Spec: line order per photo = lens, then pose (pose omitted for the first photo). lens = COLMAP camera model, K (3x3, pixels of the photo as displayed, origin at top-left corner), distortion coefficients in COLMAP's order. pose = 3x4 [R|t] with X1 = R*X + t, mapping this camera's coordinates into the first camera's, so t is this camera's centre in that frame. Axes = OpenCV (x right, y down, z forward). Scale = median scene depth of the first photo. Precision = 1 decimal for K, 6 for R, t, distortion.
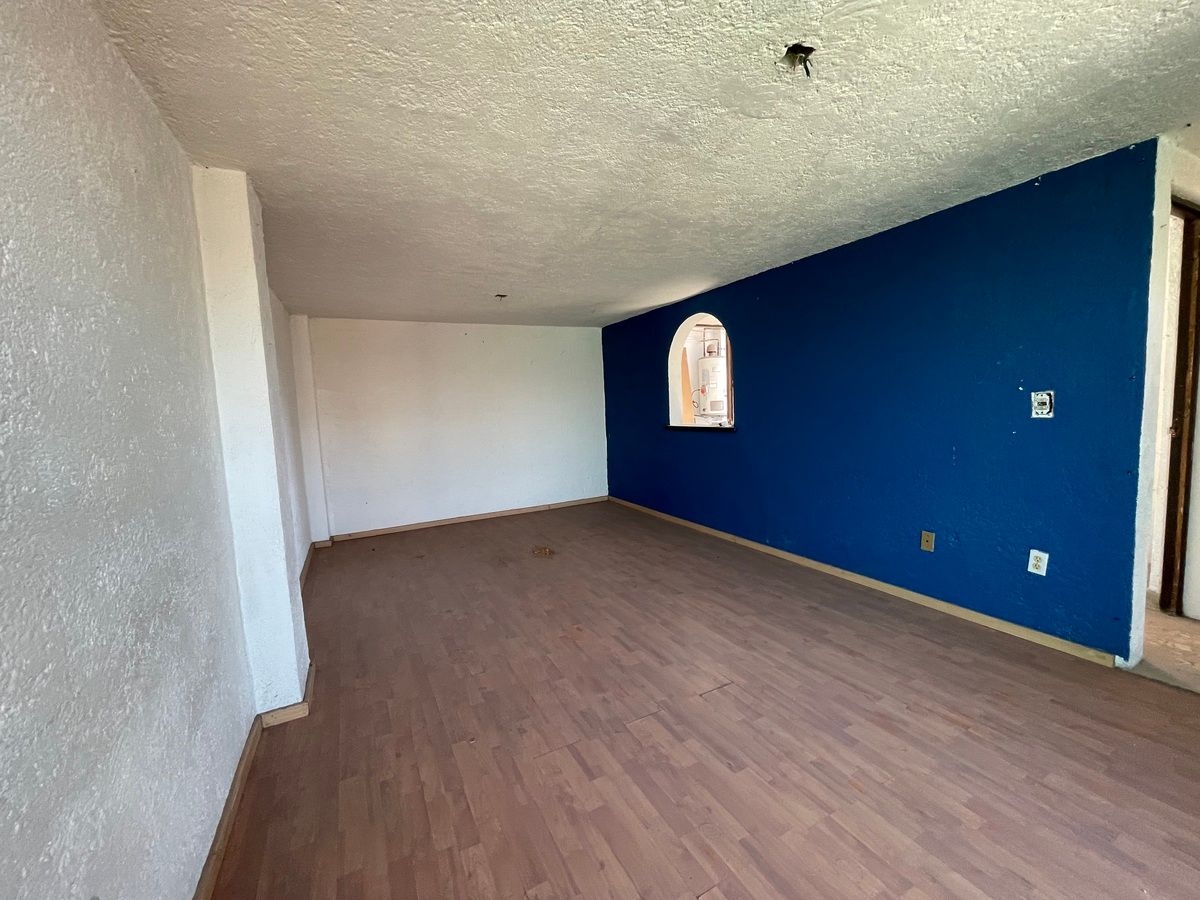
lens RADIAL K [[482.5, 0, 599.6], [0, 482.5, 450.4], [0, 0, 1]] dist [-0.006687, 0.001537]
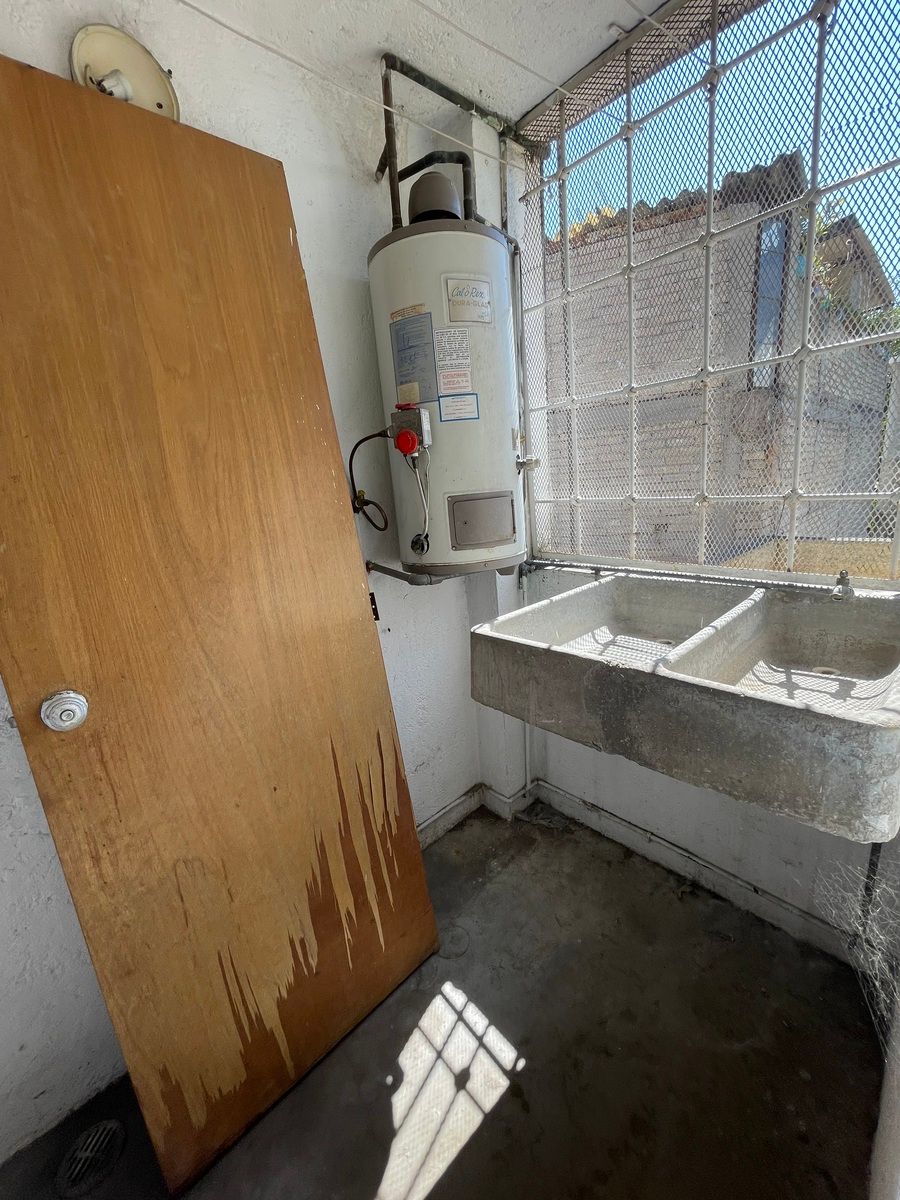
lens RADIAL K [[482.5, 0, 449.3], [0, 482.5, 599.1], [0, 0, 1]] dist [-0.006687, 0.001537]
pose [[0.966228, -0.097965, 0.238342, 0.181523], [0.063836, 0.987085, 0.146927, -0.090434], [-0.249657, -0.126750, 0.960003, 0.816411]]
